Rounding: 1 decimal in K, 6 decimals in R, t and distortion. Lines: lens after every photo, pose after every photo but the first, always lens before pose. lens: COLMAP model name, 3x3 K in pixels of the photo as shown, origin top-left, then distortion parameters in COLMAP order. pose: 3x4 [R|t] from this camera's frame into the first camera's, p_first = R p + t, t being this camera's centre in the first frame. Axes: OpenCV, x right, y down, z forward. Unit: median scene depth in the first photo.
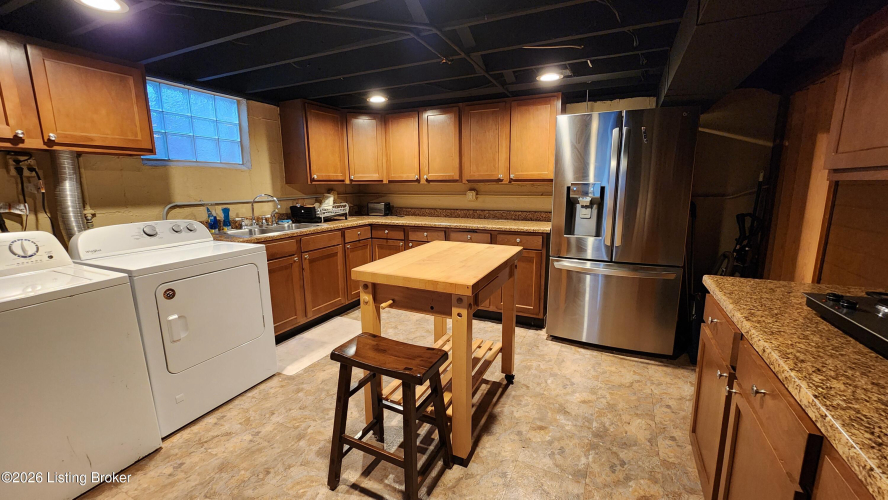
lens RADIAL K [[364.5, 0, 441.8], [0, 364.5, 248.5], [0, 0, 1]] dist [-0.002366, -0.000173]
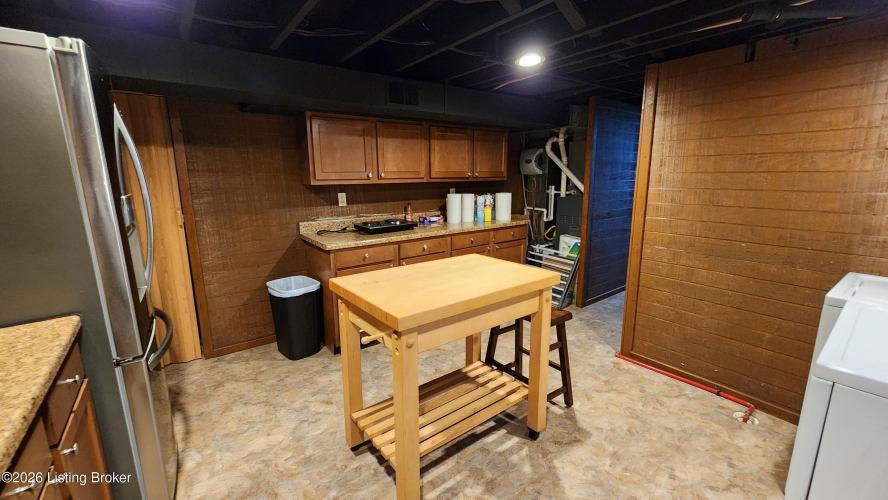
lens RADIAL K [[364.5, 0, 441.8], [0, 364.5, 248.5], [0, 0, 1]] dist [-0.002366, -0.000173]
pose [[-0.890269, -0.079004, 0.448530, -0.313433], [0.092328, 0.933082, 0.347610, -0.305025], [-0.445978, 0.350878, -0.823400, 1.526129]]
